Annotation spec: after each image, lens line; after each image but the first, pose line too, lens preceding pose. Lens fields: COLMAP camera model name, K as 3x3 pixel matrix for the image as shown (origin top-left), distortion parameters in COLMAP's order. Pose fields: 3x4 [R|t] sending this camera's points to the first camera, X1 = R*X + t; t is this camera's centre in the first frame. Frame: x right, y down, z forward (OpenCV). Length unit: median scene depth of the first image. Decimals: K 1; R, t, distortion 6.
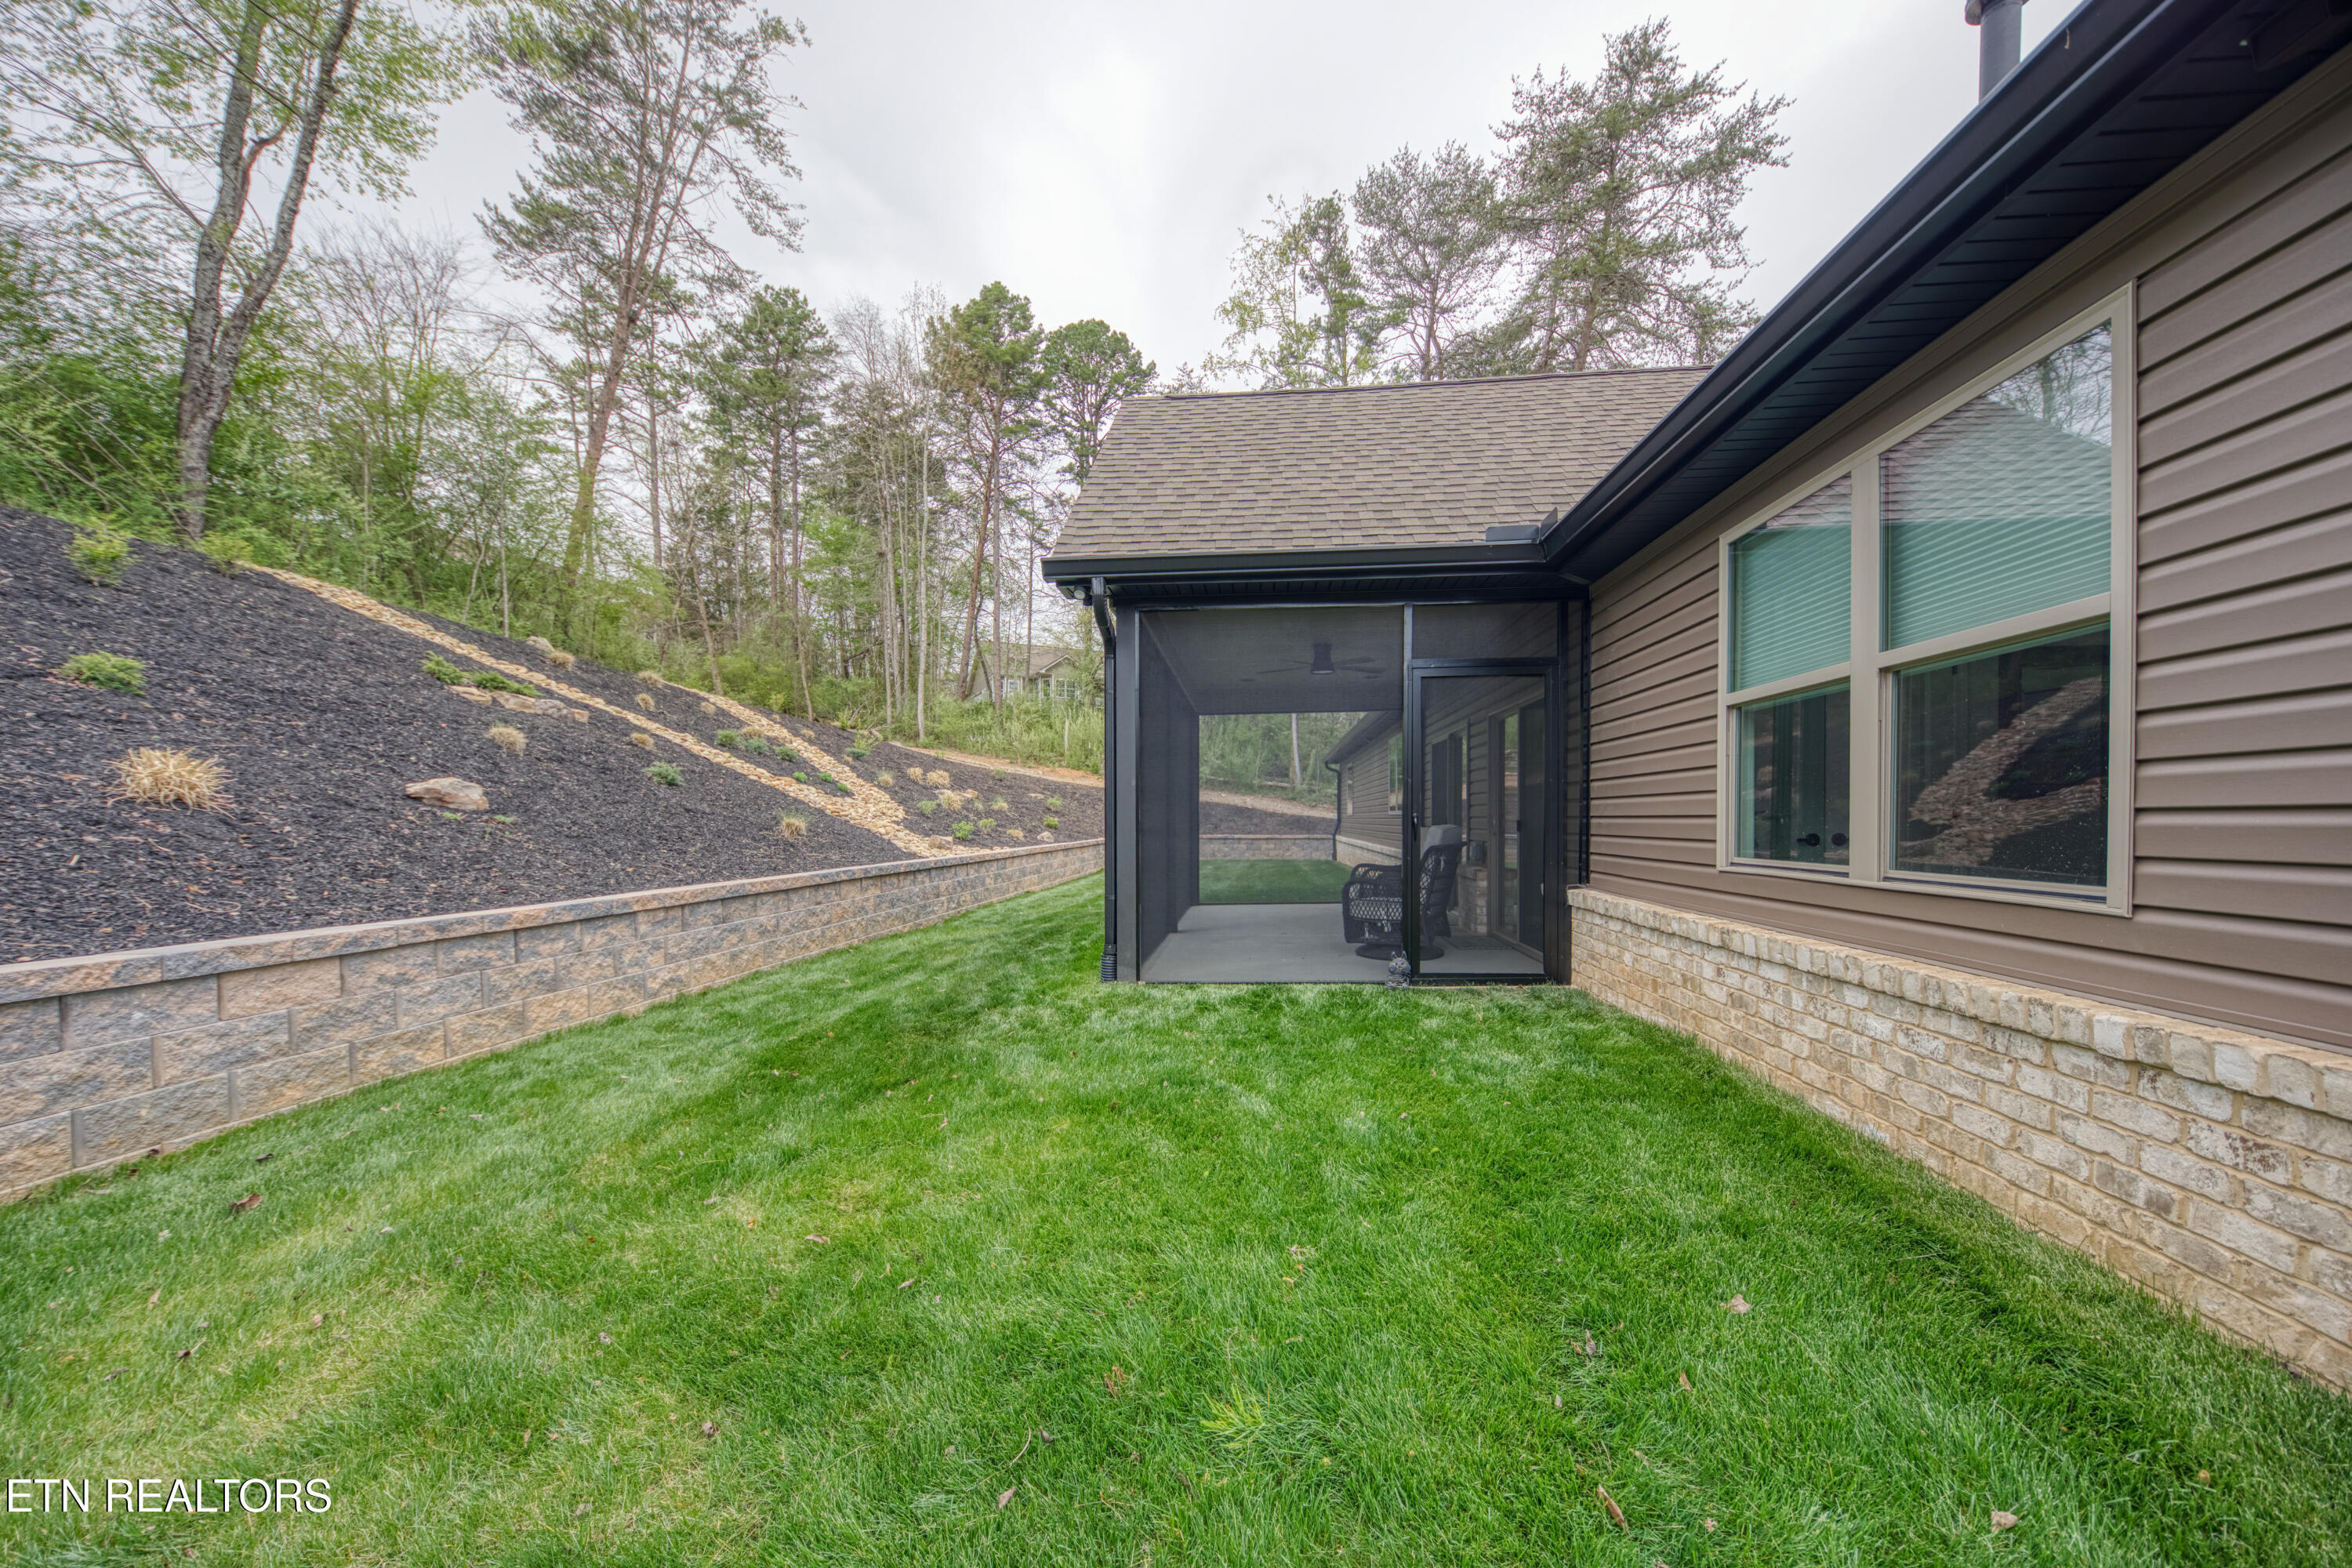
lens RADIAL K [[811.4, 0, 1181.0], [0, 811.4, 805.8], [0, 0, 1]] dist [-0.000832, -0.000101]
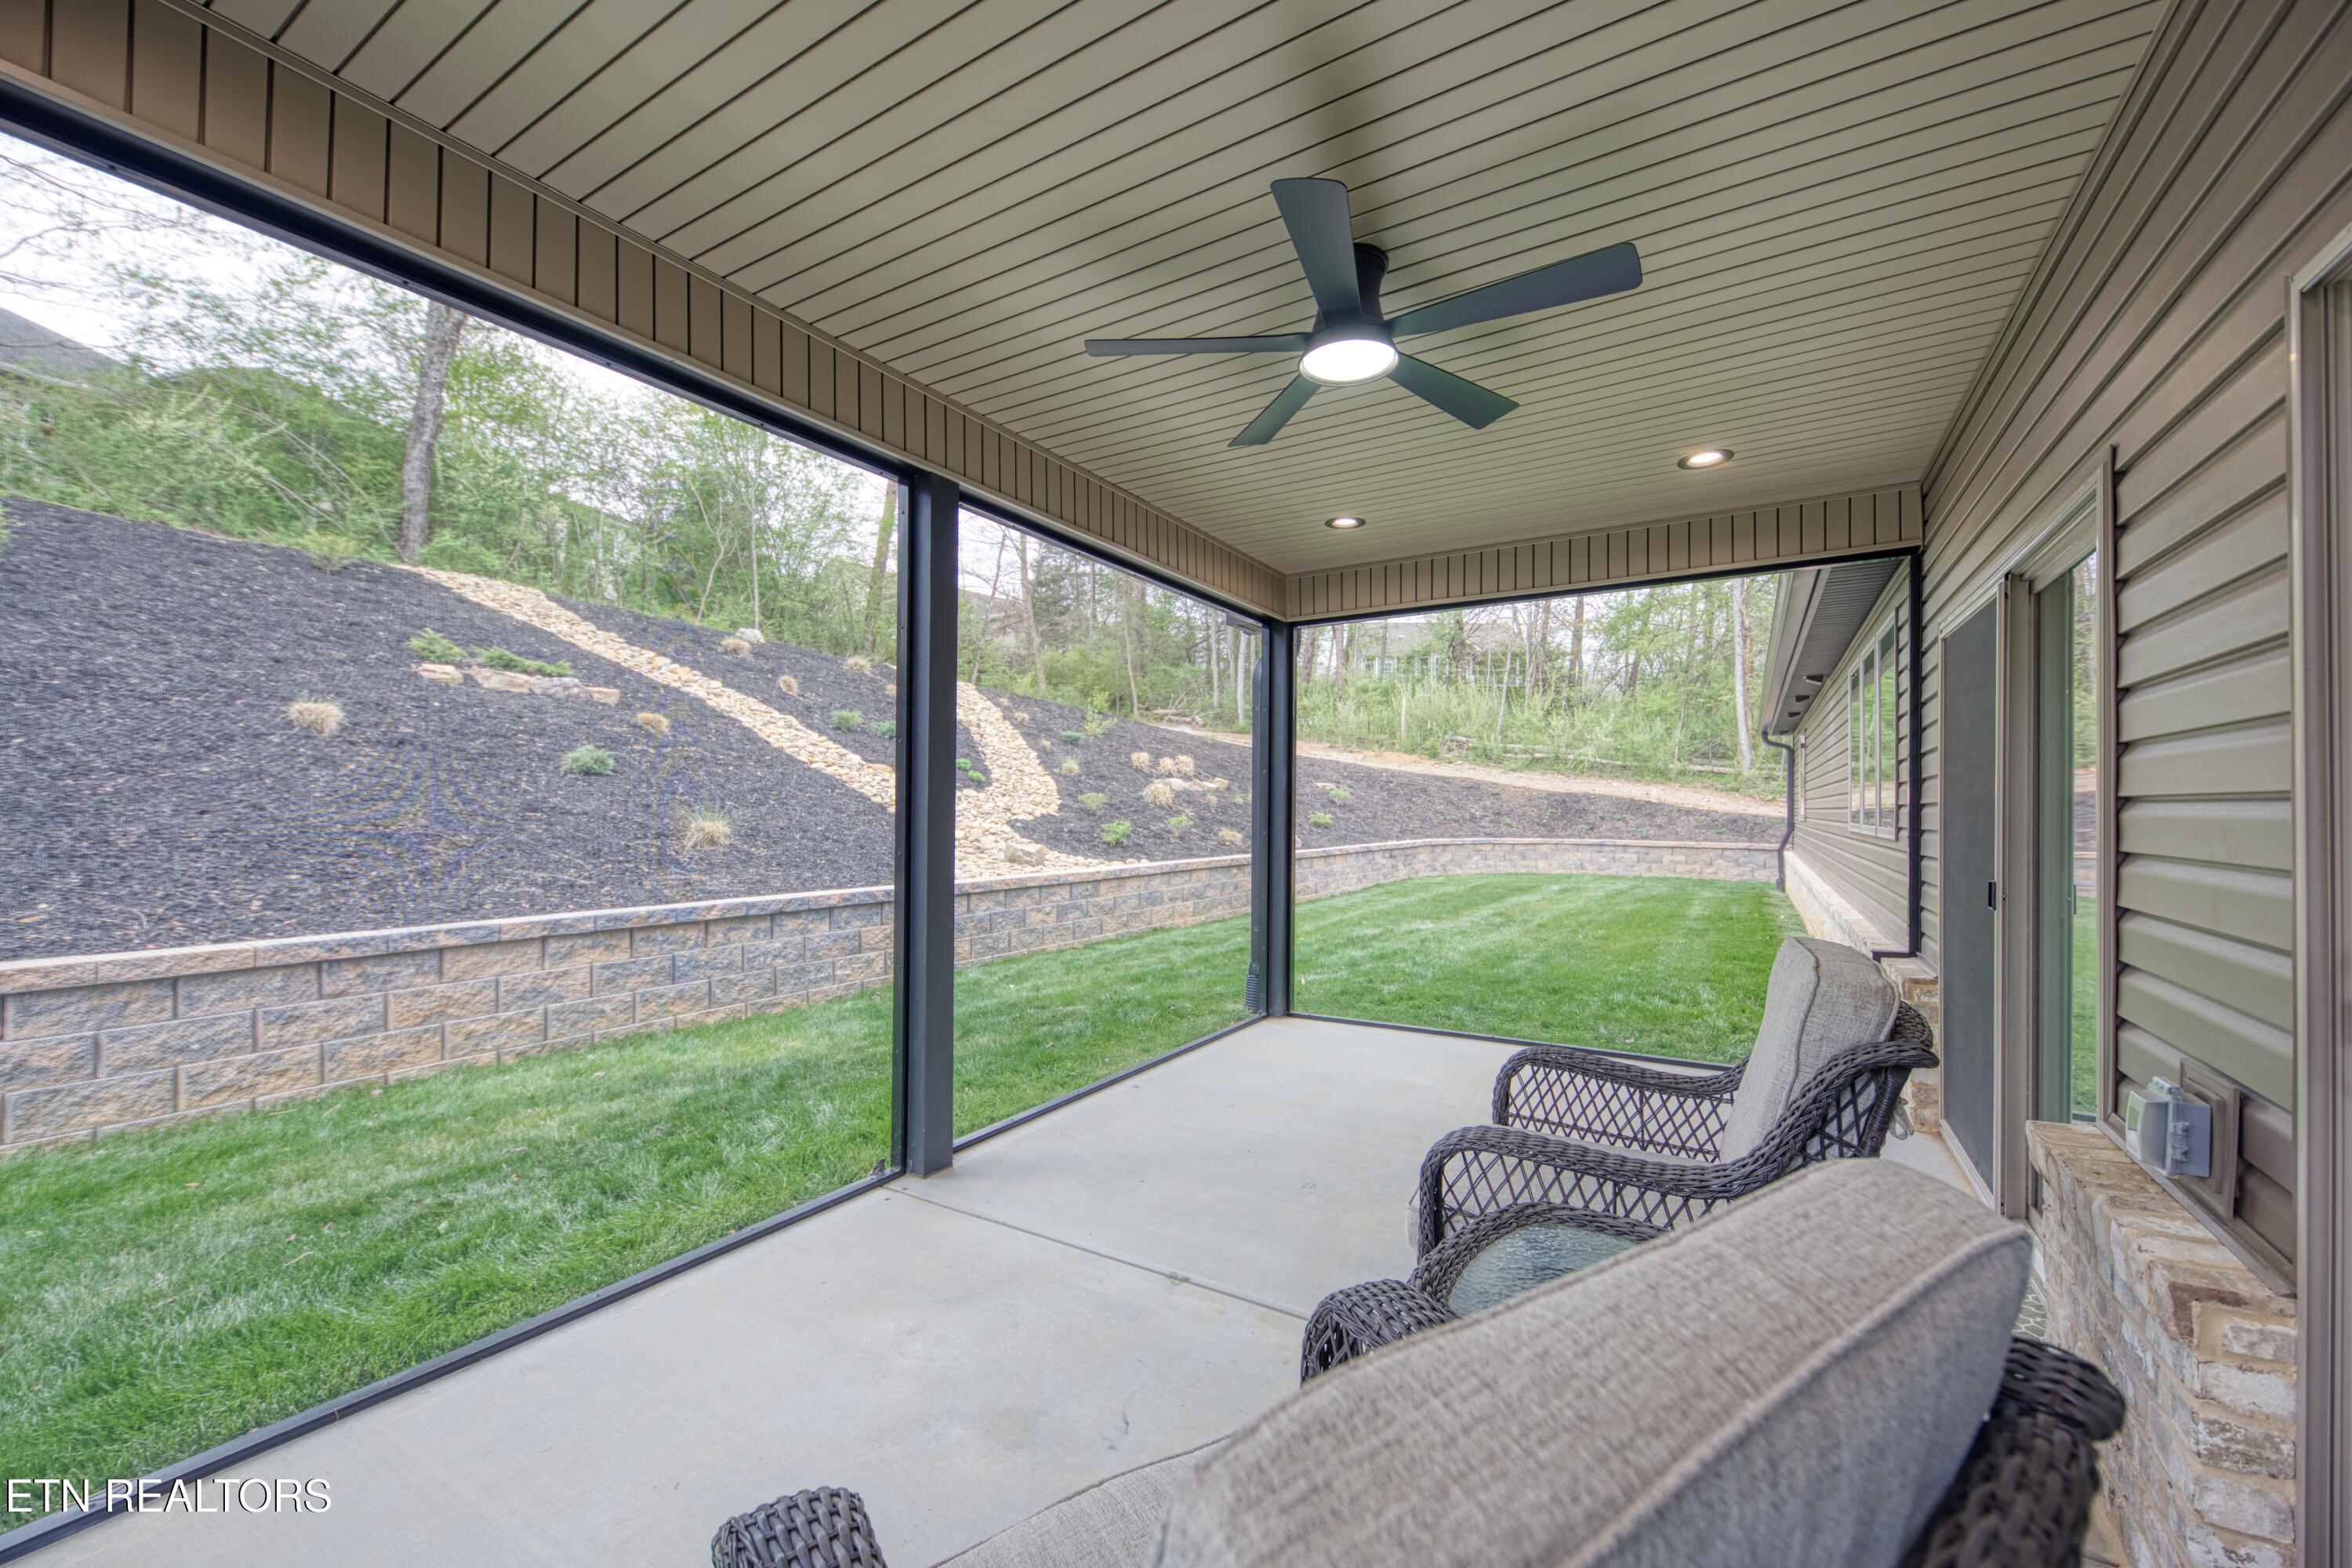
lens RADIAL K [[782.9, 0, 1176.0], [0, 782.9, 784.0], [0, 0, 1]] dist [0.000263, -0.000002]
pose [[0.868926, -0.001347, -0.494940, 0.155171], [-0.004920, 0.999923, -0.011359, -0.008750], [0.494917, 0.012306, 0.868853, 0.456301]]
